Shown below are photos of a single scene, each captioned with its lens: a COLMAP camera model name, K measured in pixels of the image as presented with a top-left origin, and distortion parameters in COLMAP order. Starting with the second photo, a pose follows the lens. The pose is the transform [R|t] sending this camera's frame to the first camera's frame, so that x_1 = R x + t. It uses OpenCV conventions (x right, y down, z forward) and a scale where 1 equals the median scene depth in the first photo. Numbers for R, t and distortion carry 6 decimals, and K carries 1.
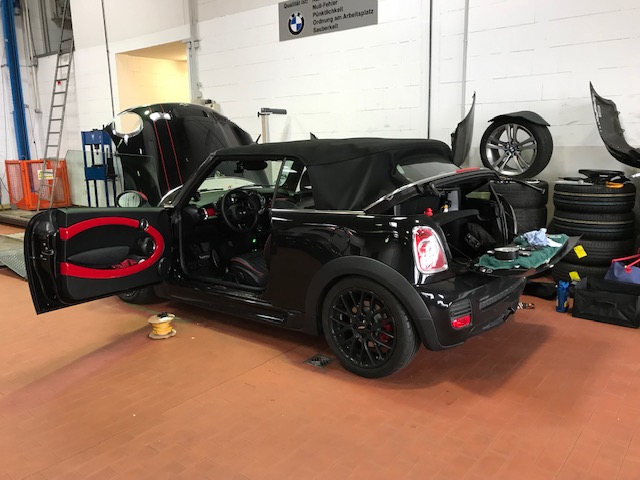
lens RADIAL K [[521.0, 0, 320.0], [0, 521.0, 240.0], [0, 0, 1]] dist [0.006427, -0.005291]
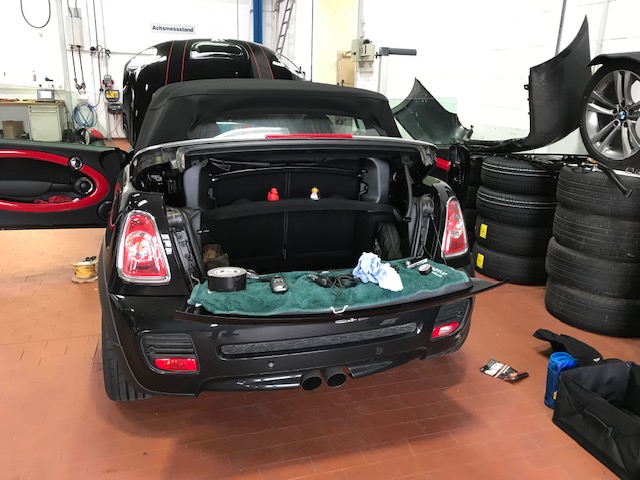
lens RADIAL K [[521.0, 0, 320.0], [0, 521.0, 240.0], [0, 0, 1]] dist [0.006427, -0.005291]
pose [[0.826846, 0.196591, -0.526951, 0.436100], [-0.149232, 0.980025, 0.131458, -0.064077], [0.542269, -0.030058, 0.839667, 0.328645]]
